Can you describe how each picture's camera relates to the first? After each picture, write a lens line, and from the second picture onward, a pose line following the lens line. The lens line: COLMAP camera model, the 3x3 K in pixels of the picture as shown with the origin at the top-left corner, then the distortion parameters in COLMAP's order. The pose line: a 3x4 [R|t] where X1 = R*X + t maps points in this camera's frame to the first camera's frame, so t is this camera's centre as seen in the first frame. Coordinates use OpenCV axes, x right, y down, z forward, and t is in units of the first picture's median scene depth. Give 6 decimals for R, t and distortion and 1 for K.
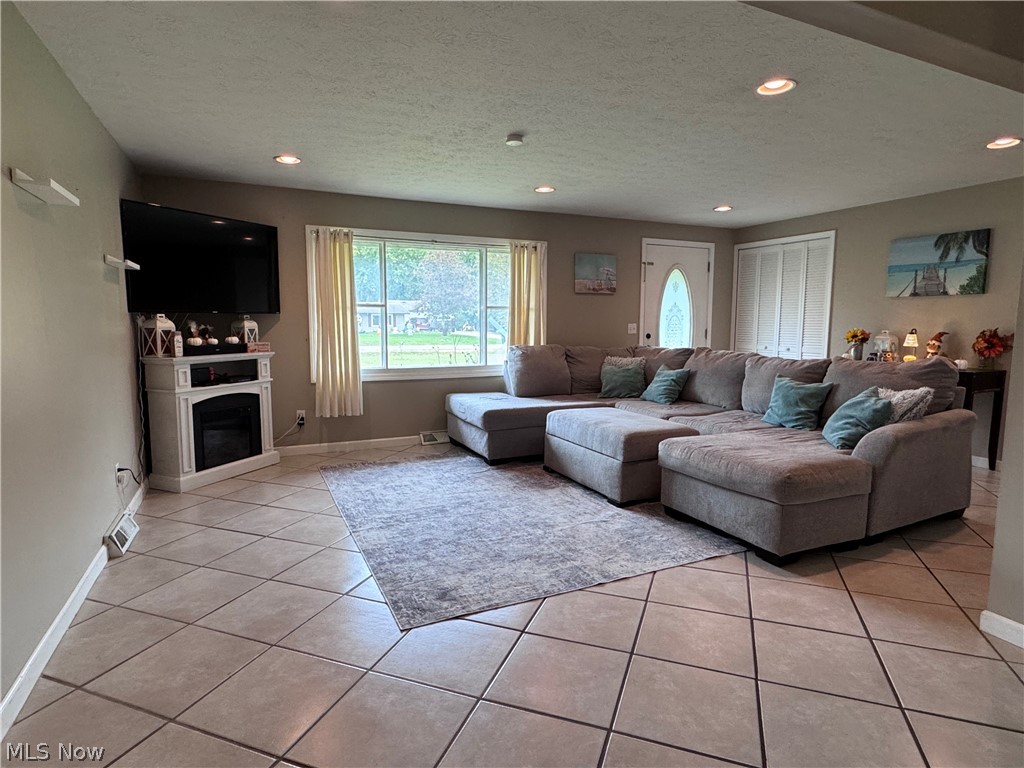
lens RADIAL K [[569.8, 0, 509.2], [0, 569.8, 384.4], [0, 0, 1]] dist [-0.007052, 0.000138]
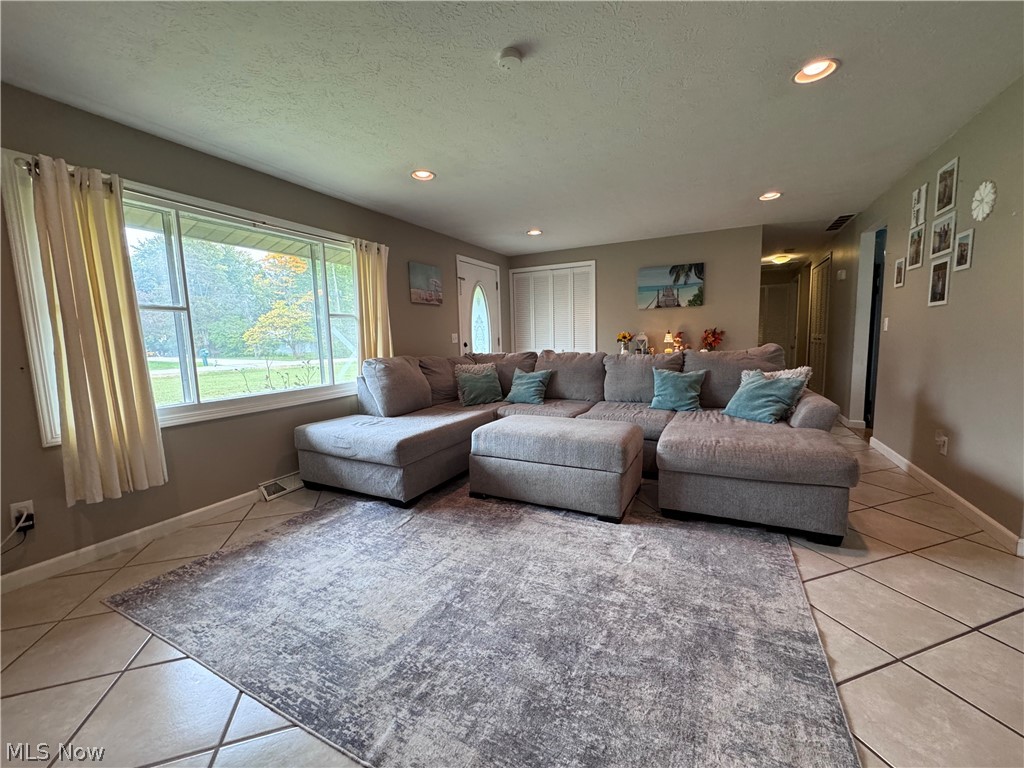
lens RADIAL K [[409.2, 0, 514.5], [0, 409.2, 382.7], [0, 0, 1]] dist [-0.002957, 0.000828]
pose [[0.785971, -0.092596, 0.611290, -0.232698], [0.098140, 0.994871, 0.024514, -0.029080], [-0.610425, 0.040725, 0.791027, 0.426116]]
